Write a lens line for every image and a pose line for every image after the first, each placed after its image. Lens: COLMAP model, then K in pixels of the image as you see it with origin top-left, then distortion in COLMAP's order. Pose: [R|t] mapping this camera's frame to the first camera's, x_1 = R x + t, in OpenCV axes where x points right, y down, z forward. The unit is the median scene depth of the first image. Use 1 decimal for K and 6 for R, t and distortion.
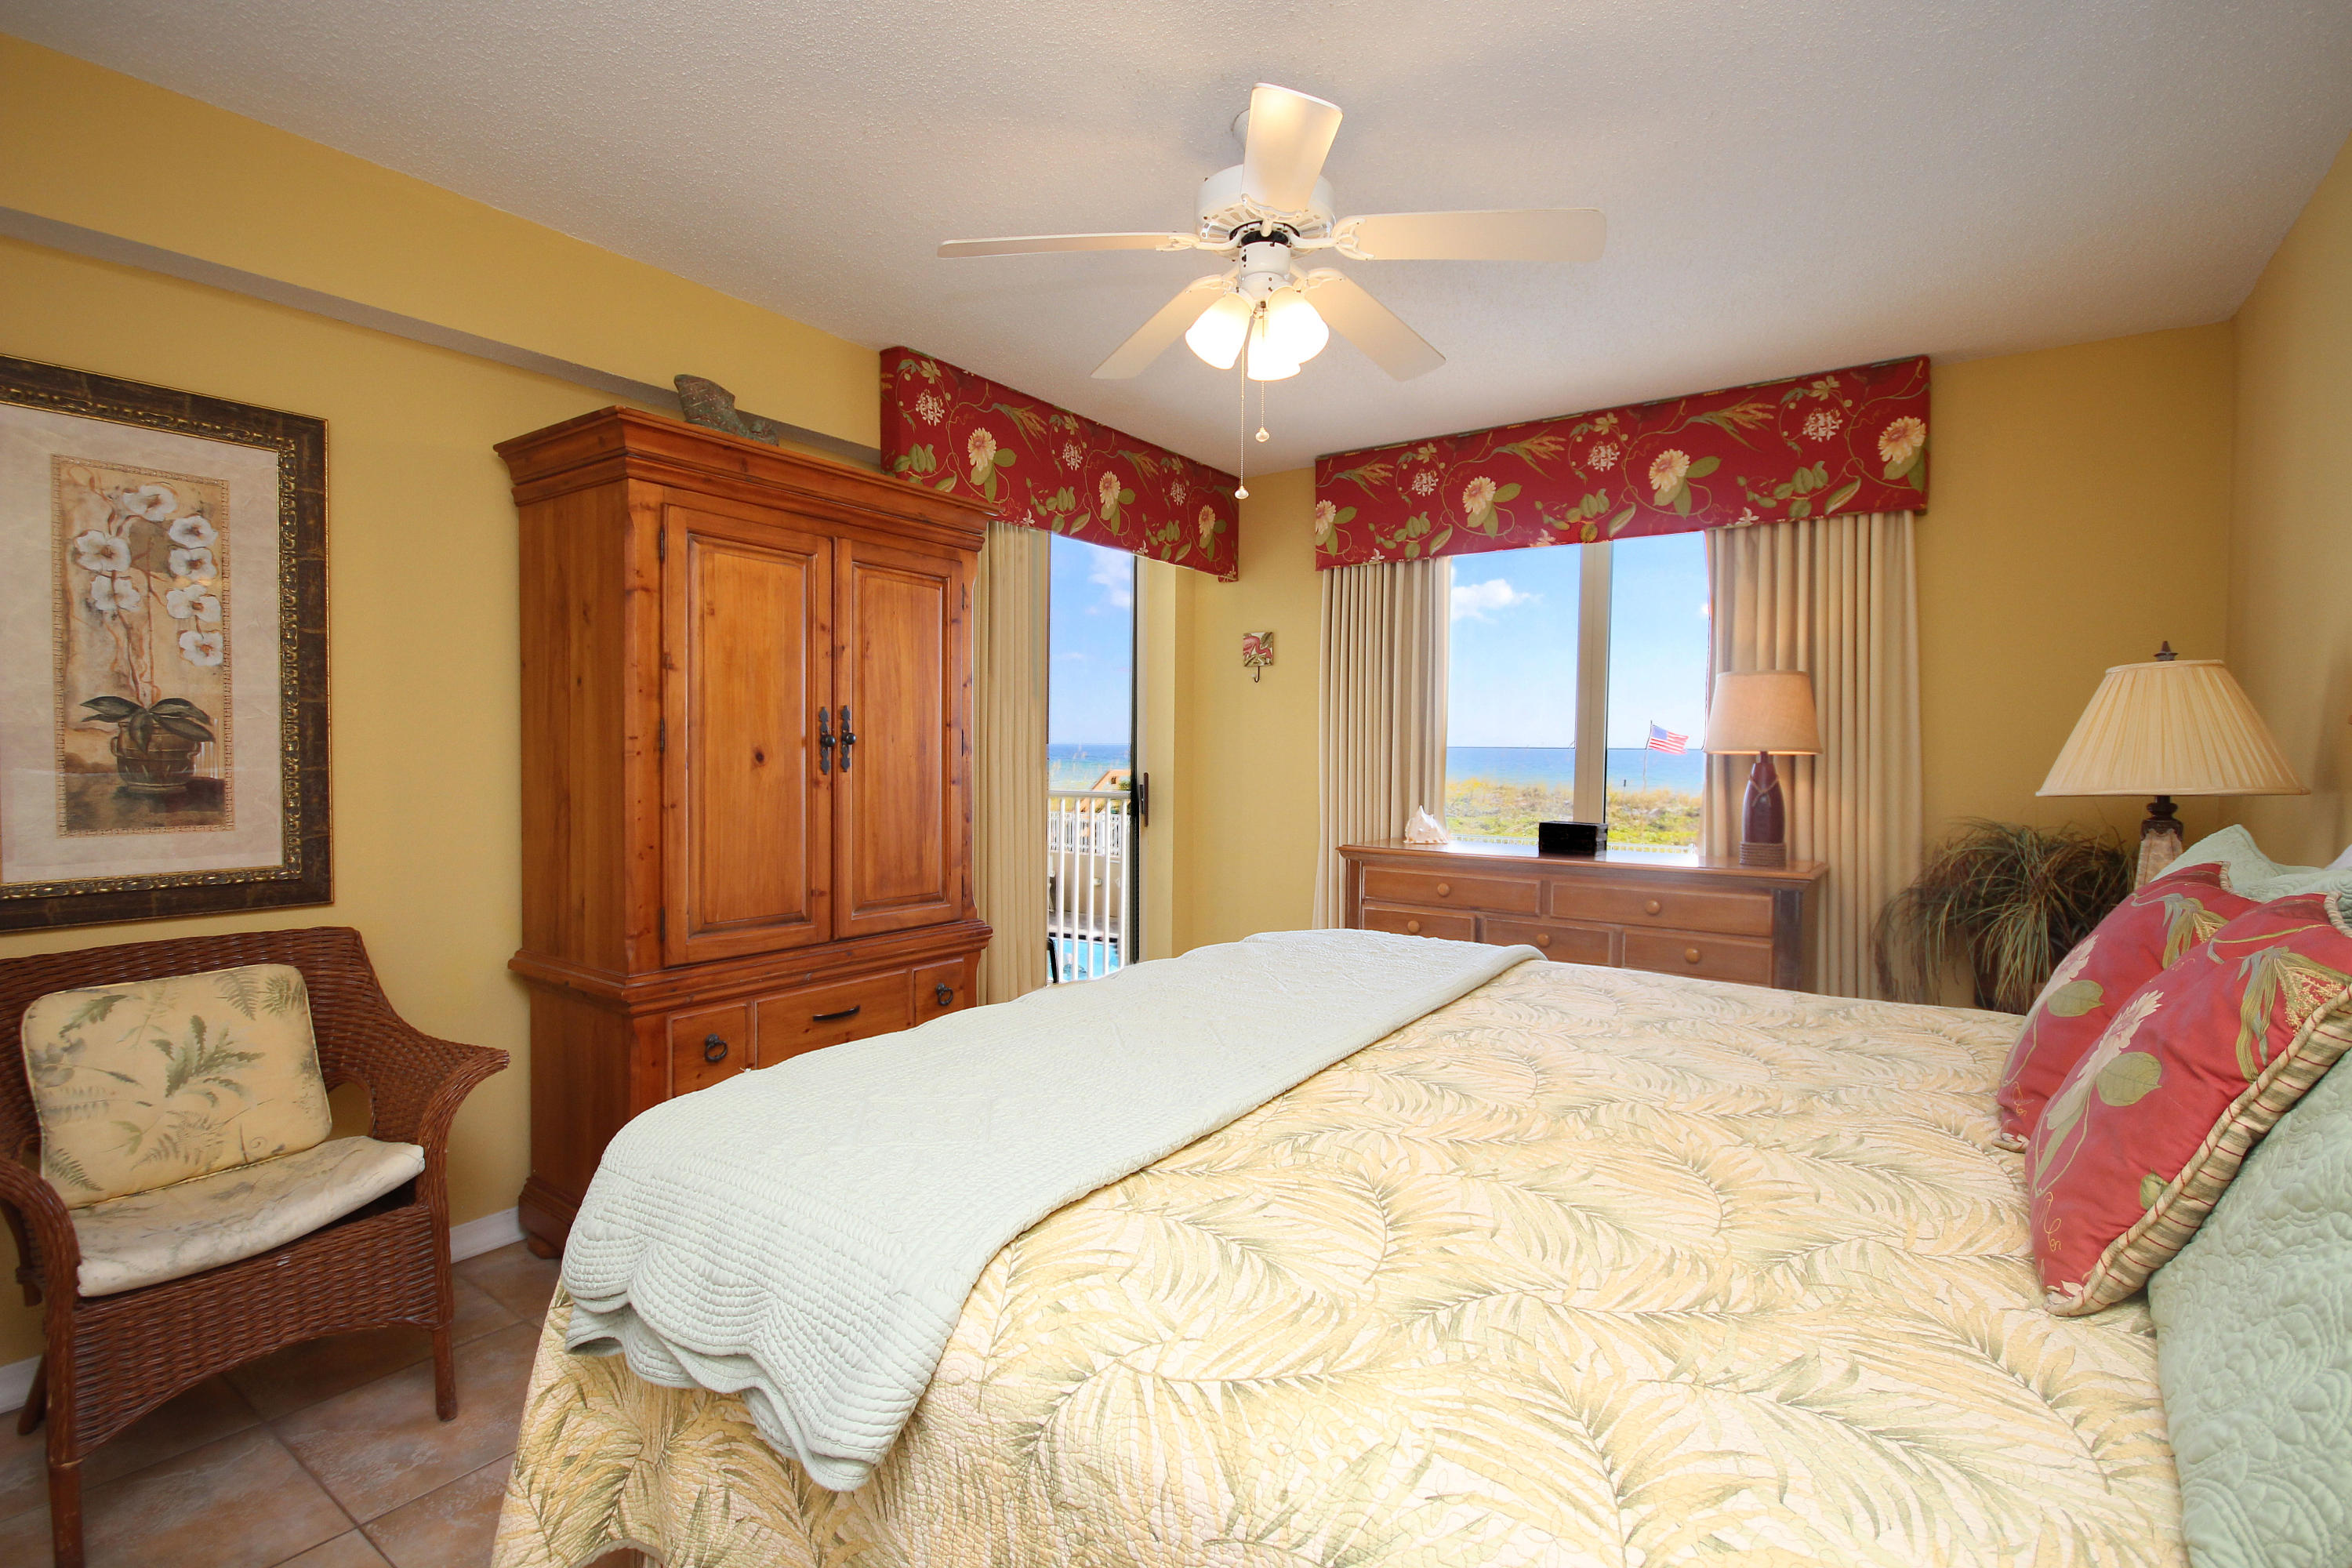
lens RADIAL K [[1120.6, 0, 1116.1], [0, 1120.6, 775.6], [0, 0, 1]] dist [0.000260, 0.000043]
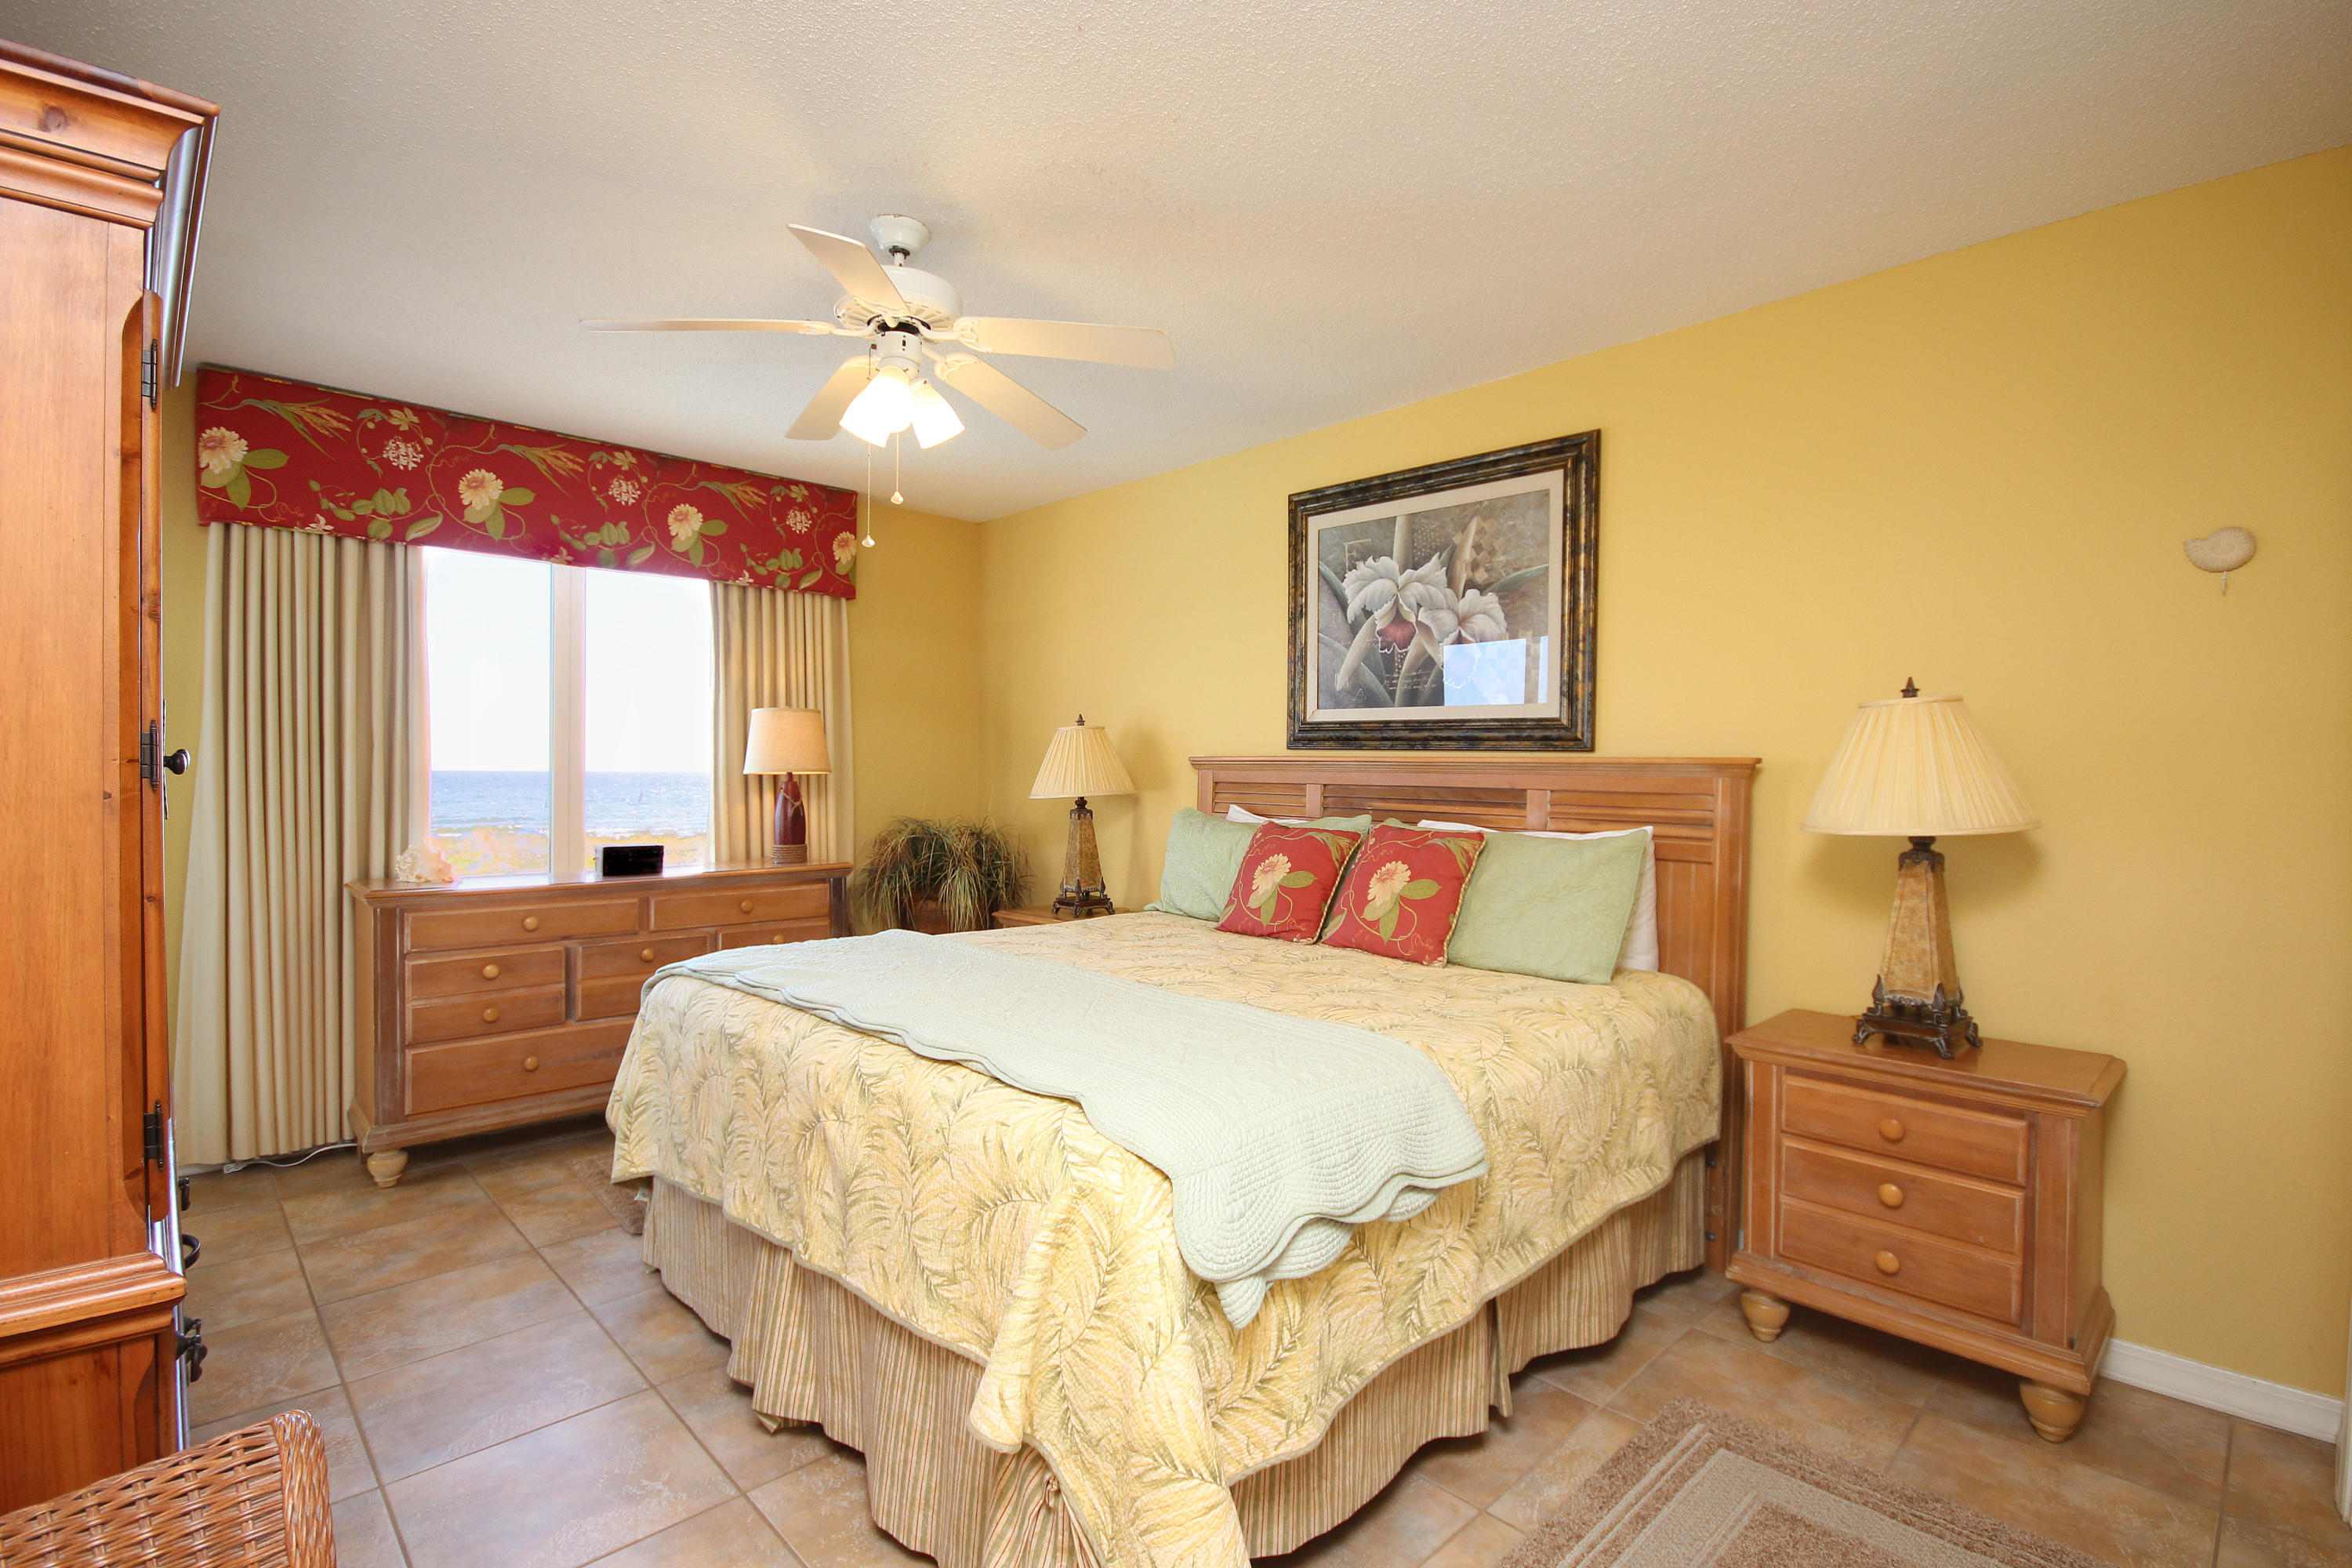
lens RADIAL K [[1087.2, 0, 1189.4], [0, 1087.2, 782.6], [0, 0, 1]] dist [-0.002984, -0.000516]
pose [[0.145423, -0.010255, 0.989316, -0.448955], [0.026108, 0.999638, 0.006524, -0.004613], [-0.989025, 0.024881, 0.145638, 0.305280]]
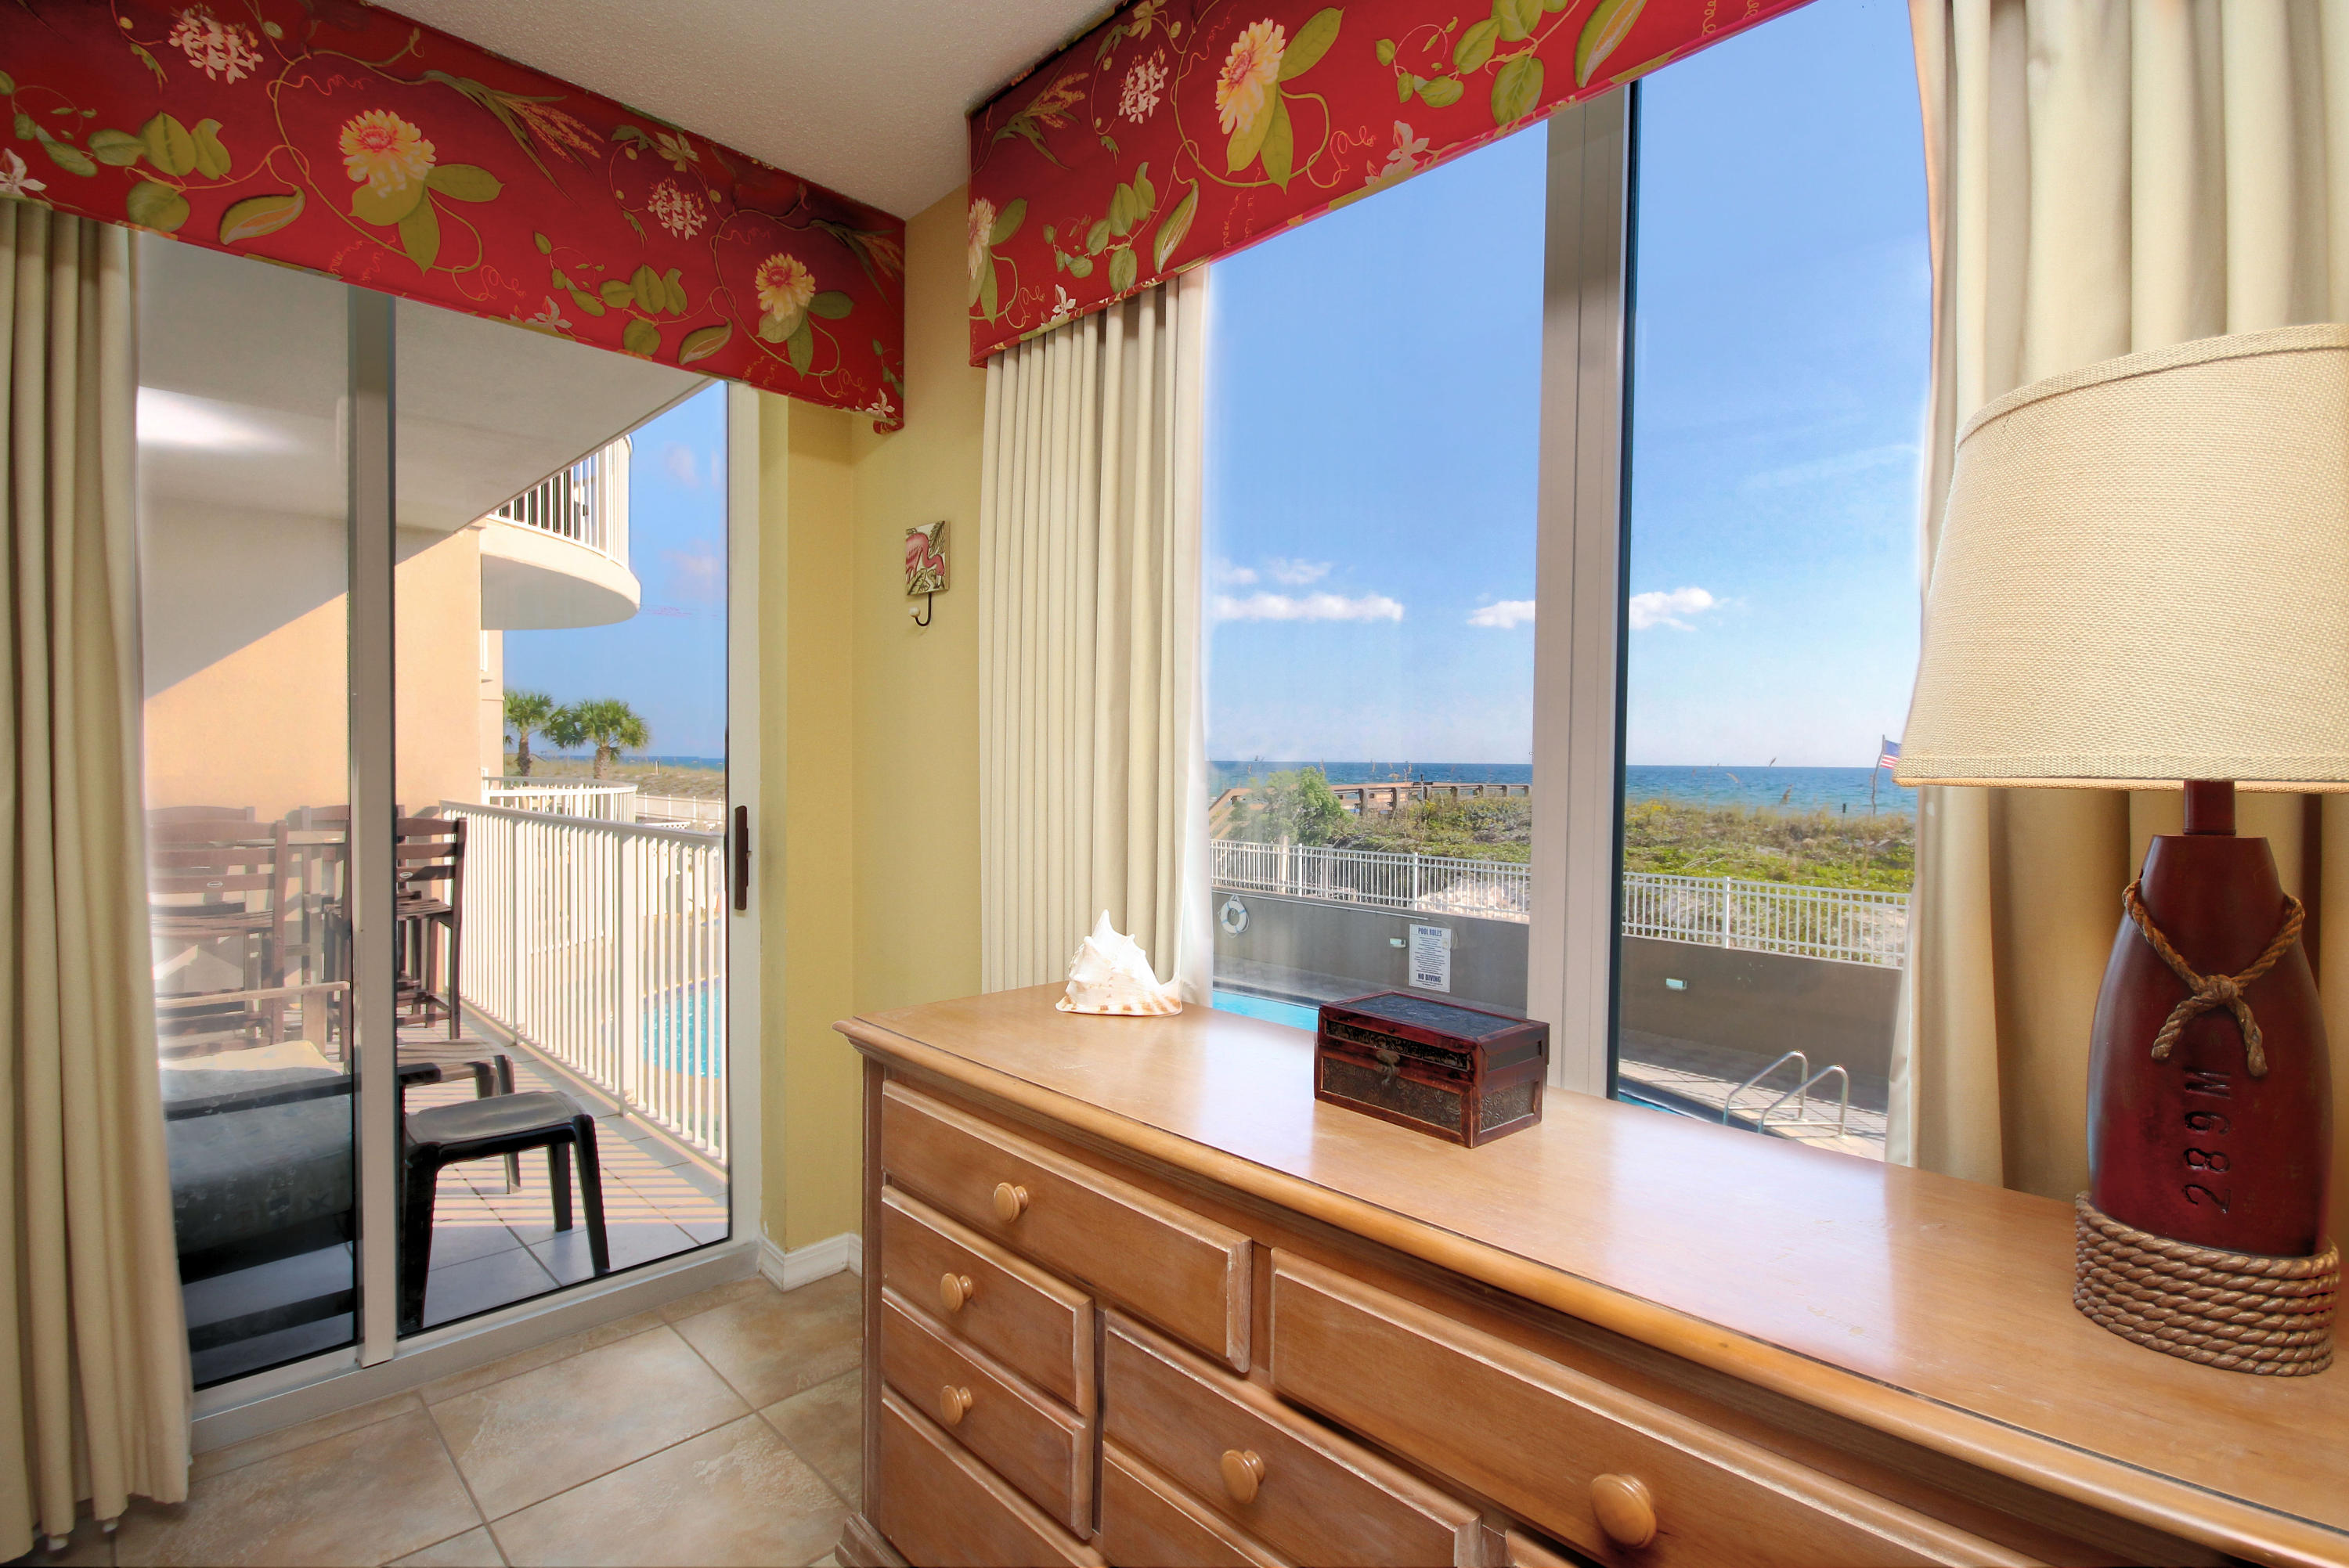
lens RADIAL K [[1092.8, 0, 1182.9], [0, 1092.8, 783.3], [0, 0, 1]] dist [0.001565, -0.000208]
pose [[0.991067, 0.027735, -0.130453, 0.344633], [-0.026989, 0.999608, 0.007483, -0.027196], [0.130609, -0.003895, 0.991426, 0.636781]]
